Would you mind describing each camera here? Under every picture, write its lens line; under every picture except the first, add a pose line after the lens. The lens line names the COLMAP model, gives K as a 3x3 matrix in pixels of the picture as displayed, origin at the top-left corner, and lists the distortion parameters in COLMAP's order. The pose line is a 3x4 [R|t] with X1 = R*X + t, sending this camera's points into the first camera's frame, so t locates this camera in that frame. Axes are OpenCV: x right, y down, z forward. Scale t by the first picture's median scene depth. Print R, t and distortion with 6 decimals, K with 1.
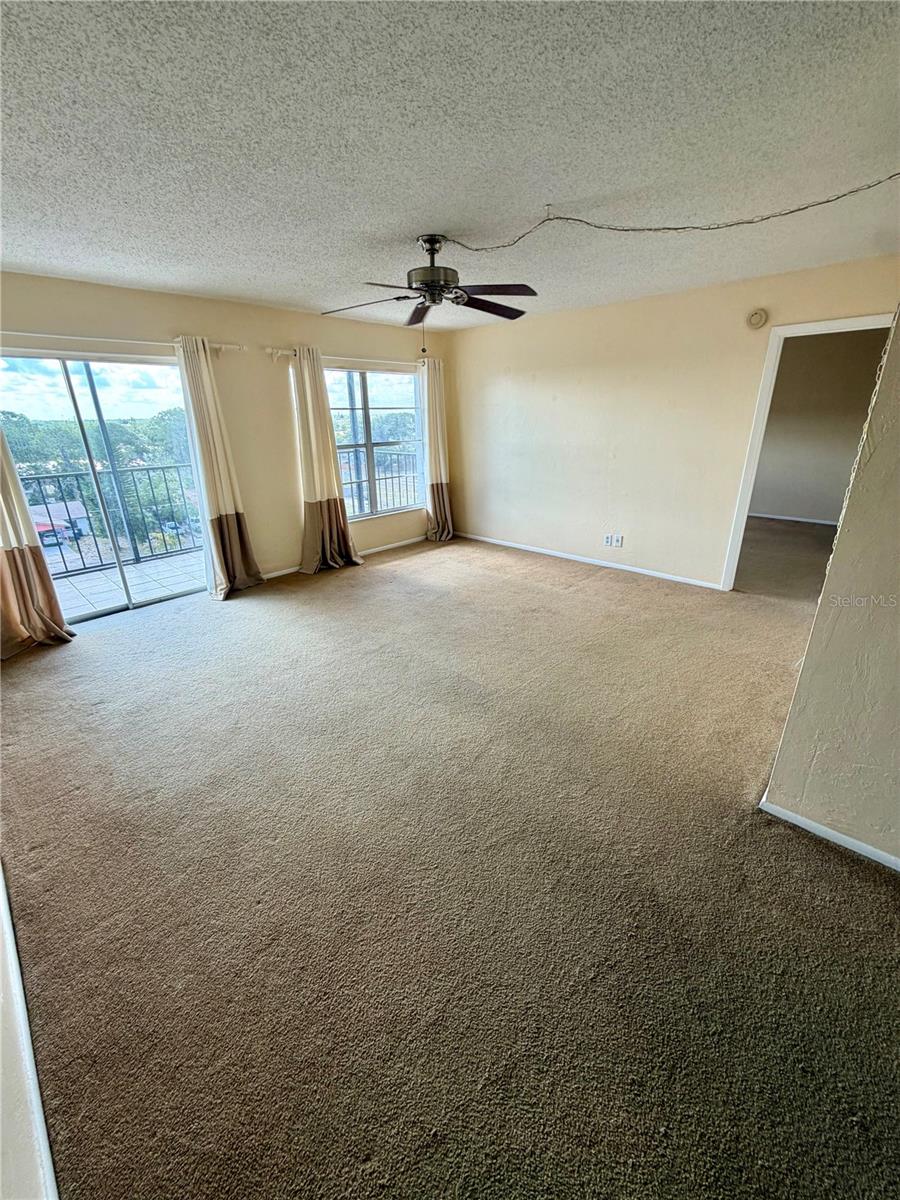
lens RADIAL K [[479.9, 0, 450.1], [0, 479.9, 596.7], [0, 0, 1]] dist [0.001089, 0.000342]
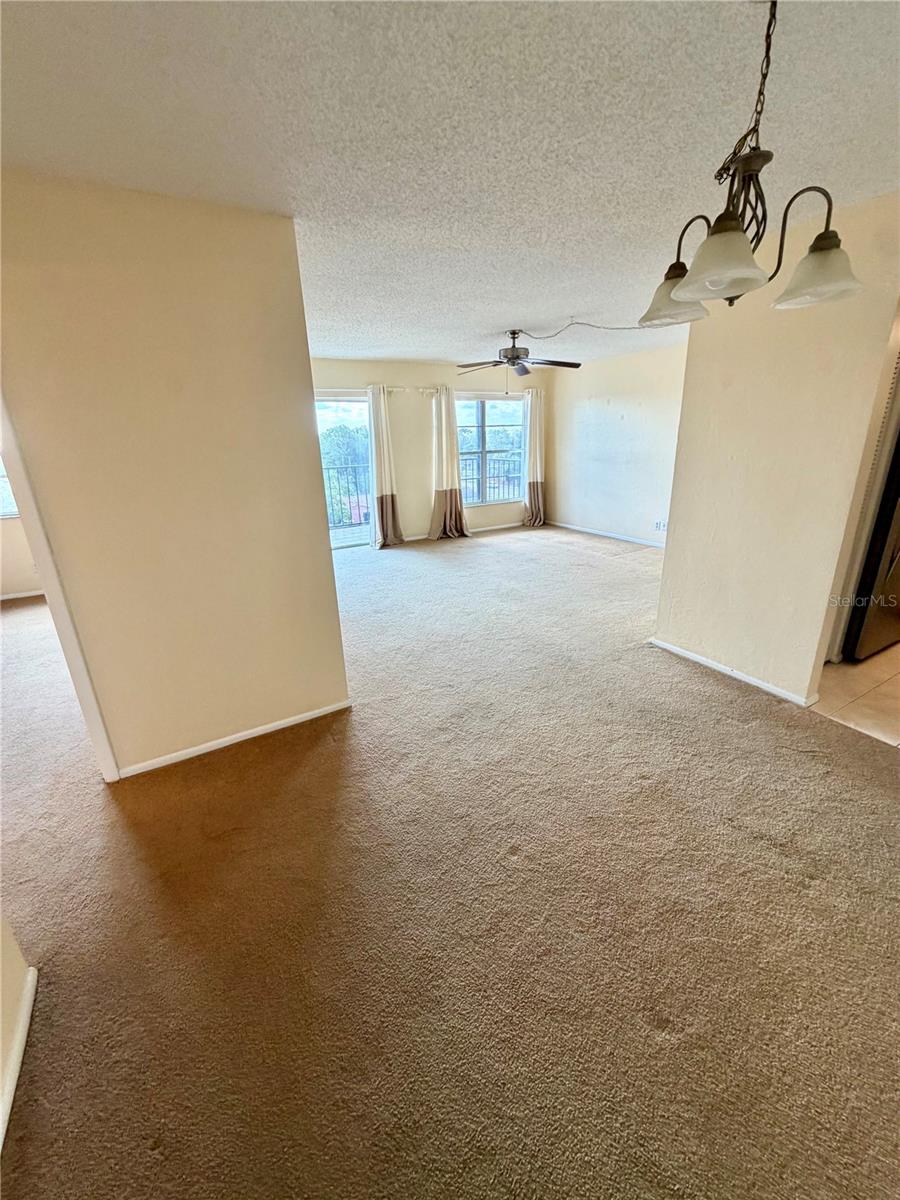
lens RADIAL K [[479.9, 0, 451.1], [0, 479.9, 598.6], [0, 0, 1]] dist [0.001089, 0.000342]
pose [[0.963000, 0.082246, -0.256645, 0.141035], [-0.088383, 0.996009, -0.012450, 0.140661], [0.254597, 0.034672, 0.966425, -0.375560]]
